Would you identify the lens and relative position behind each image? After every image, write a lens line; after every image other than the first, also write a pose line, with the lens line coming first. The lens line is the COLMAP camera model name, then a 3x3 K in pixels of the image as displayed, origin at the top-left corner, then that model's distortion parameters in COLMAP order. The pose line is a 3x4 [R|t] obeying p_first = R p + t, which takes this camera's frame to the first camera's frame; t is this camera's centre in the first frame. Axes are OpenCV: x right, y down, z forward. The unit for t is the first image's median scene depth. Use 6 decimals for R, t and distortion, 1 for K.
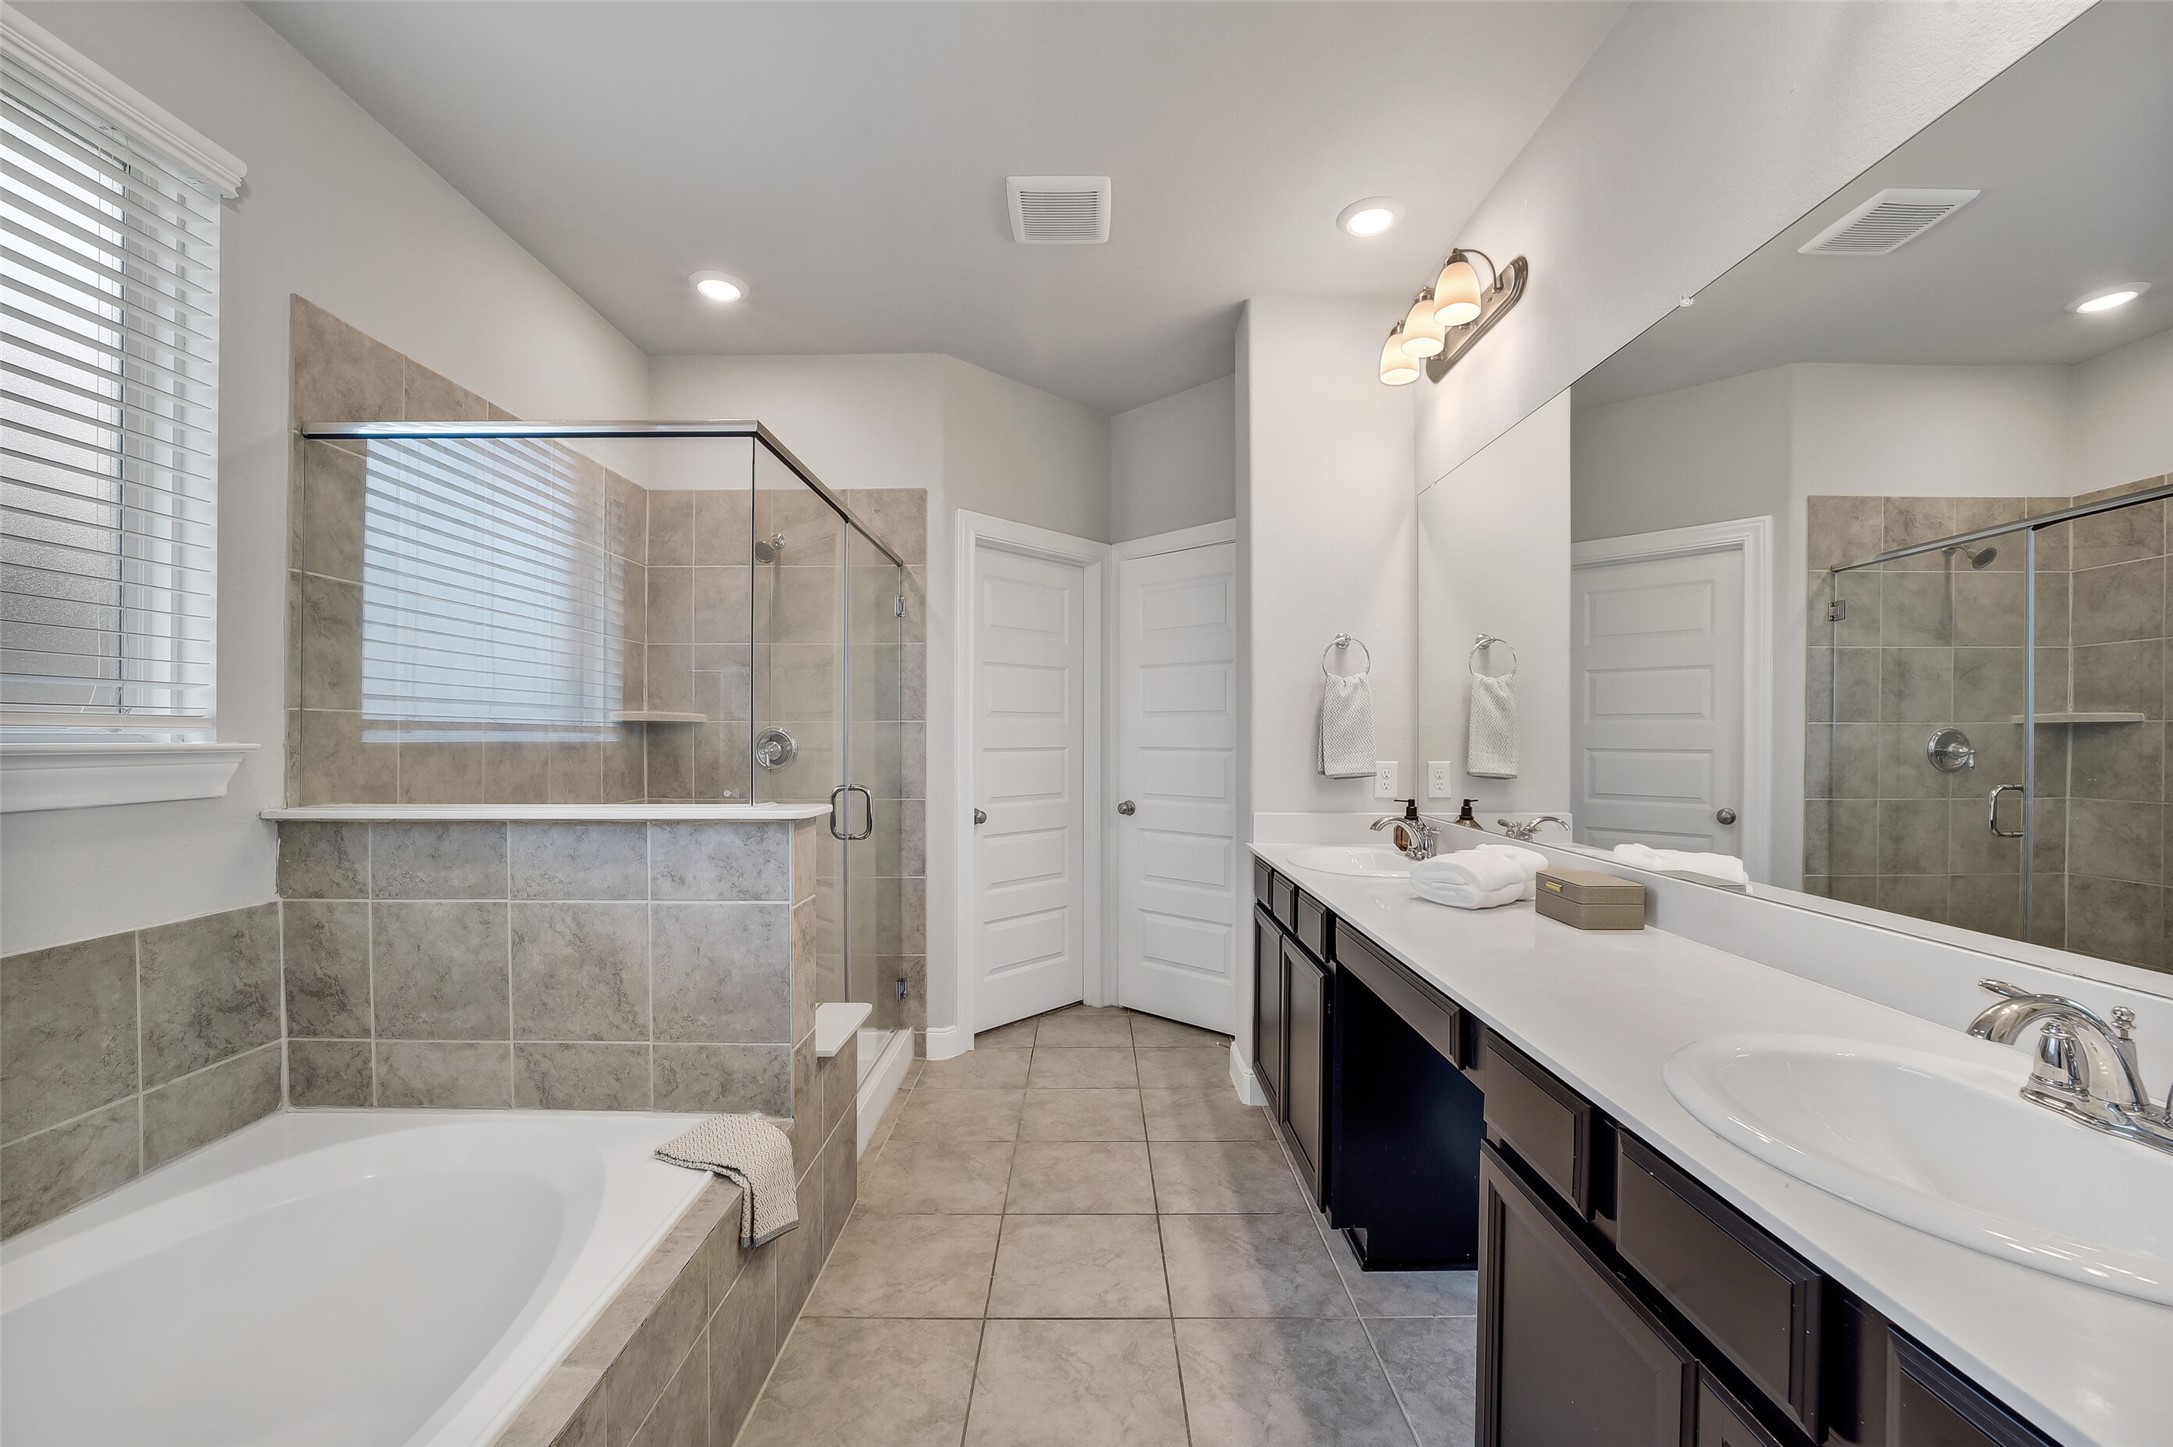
lens RADIAL K [[868.4, 0, 1075.8], [0, 868.4, 729.7], [0, 0, 1]] dist [-0.024922, 0.004072]
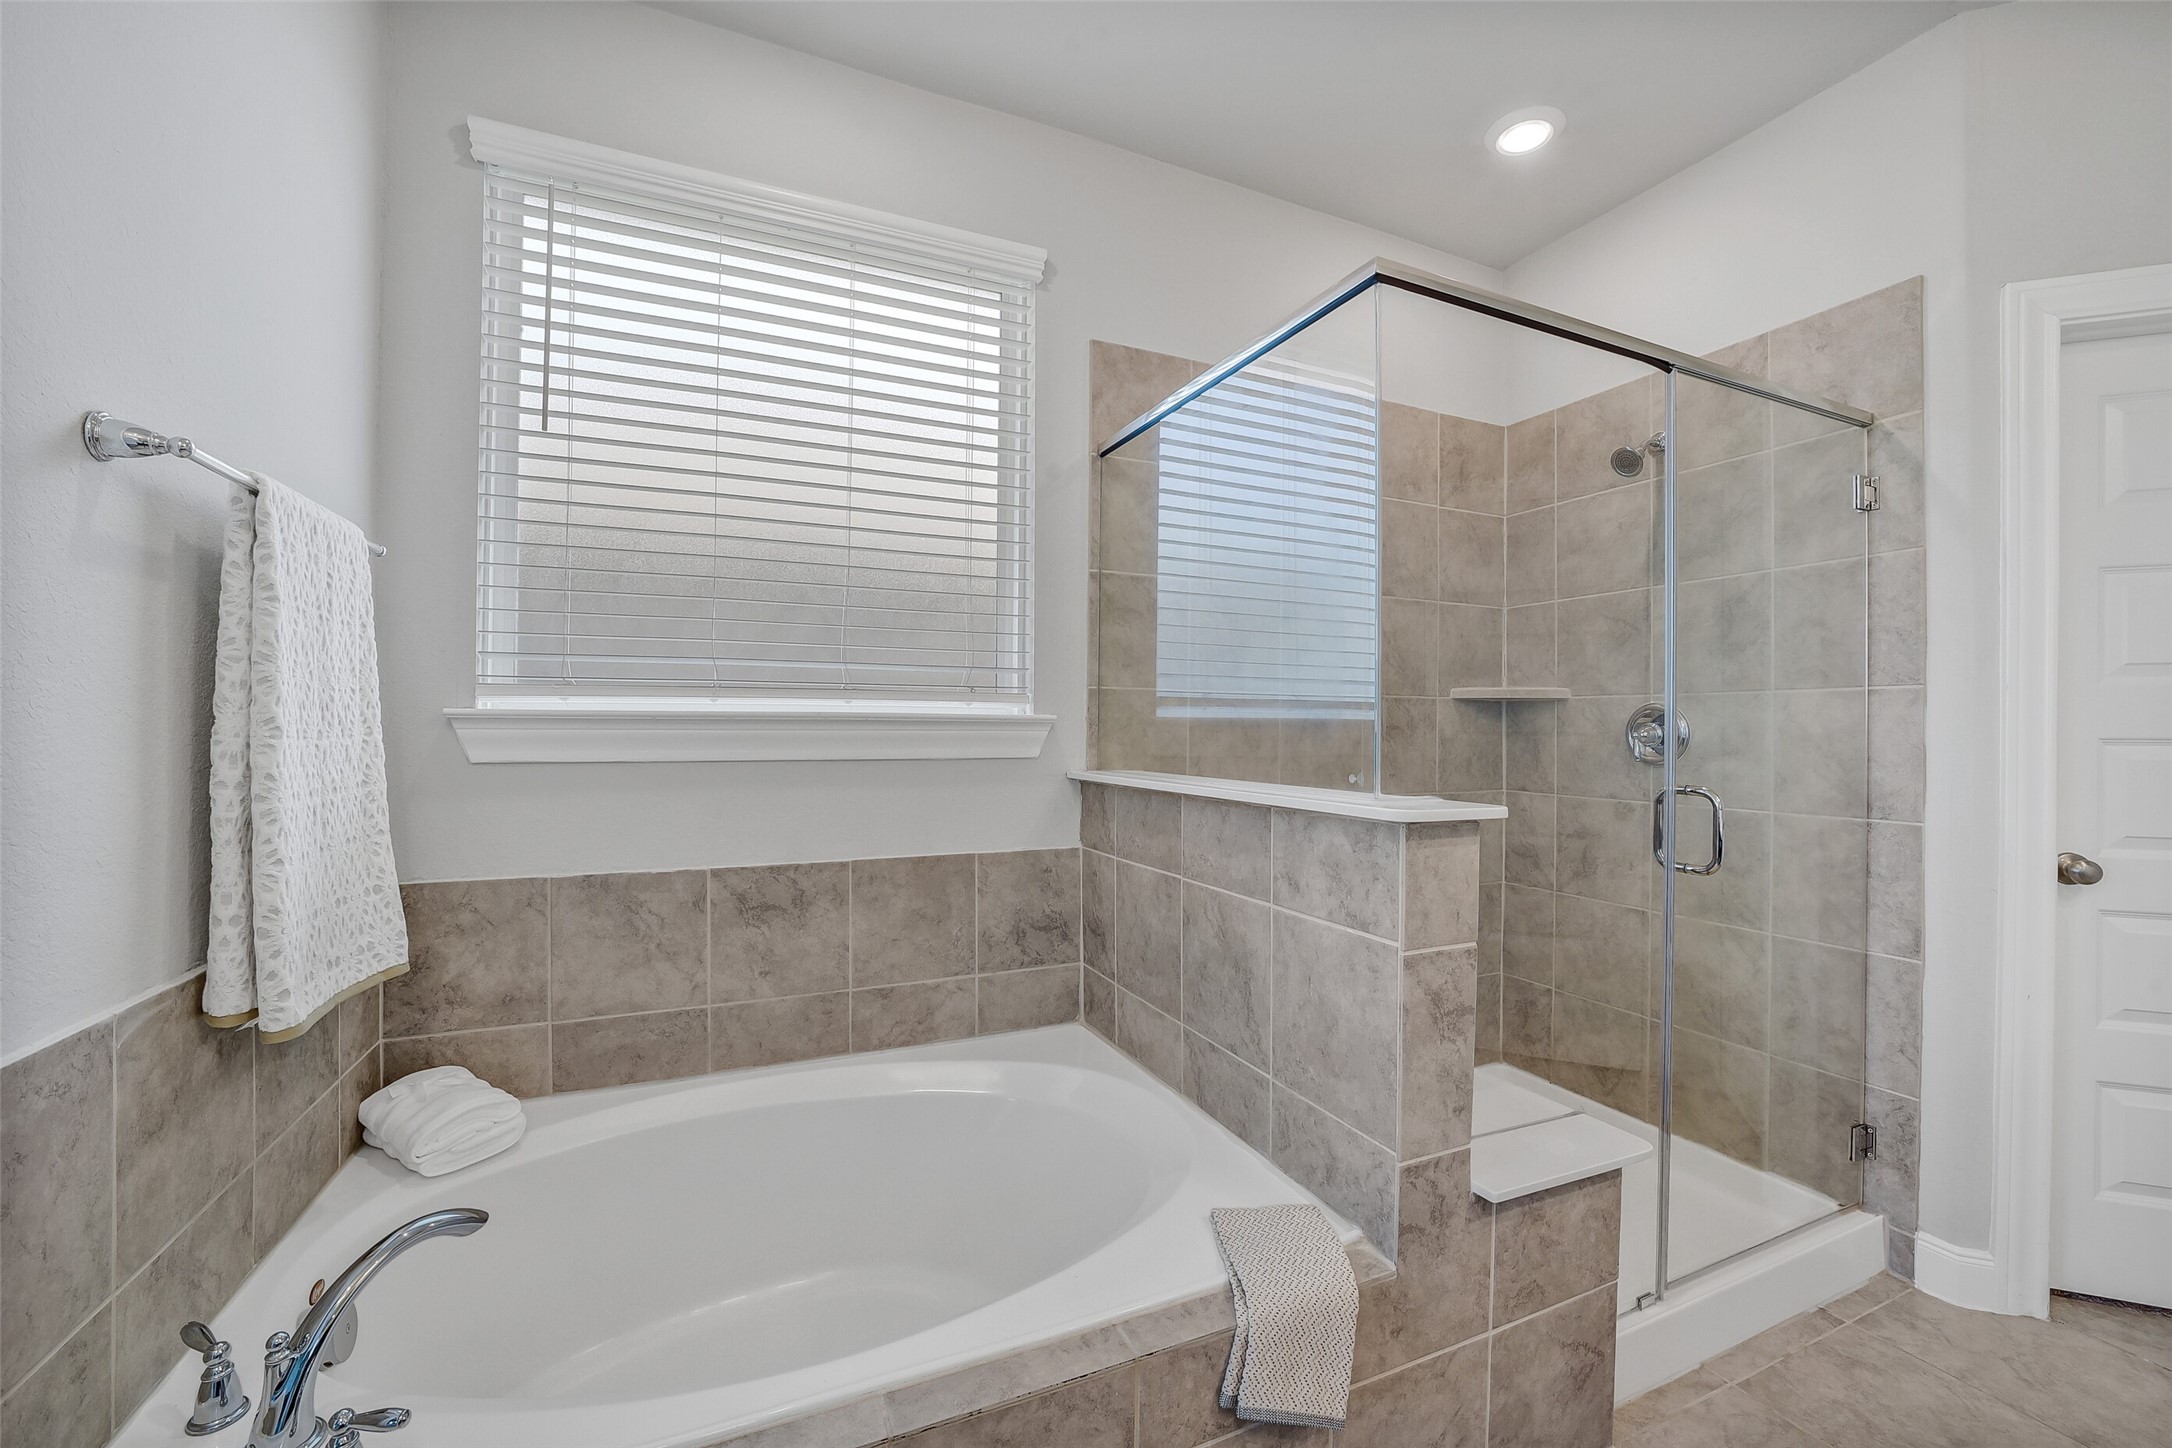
lens RADIAL K [[868.0, 0, 1081.4], [0, 868.0, 722.1], [0, 0, 1]] dist [-0.024922, 0.004072]
pose [[0.420750, -0.000975, -0.907176, 0.167397], [-0.000721, 0.999999, -0.001409, 0.025048], [0.907176, 0.001247, 0.420749, 0.463026]]
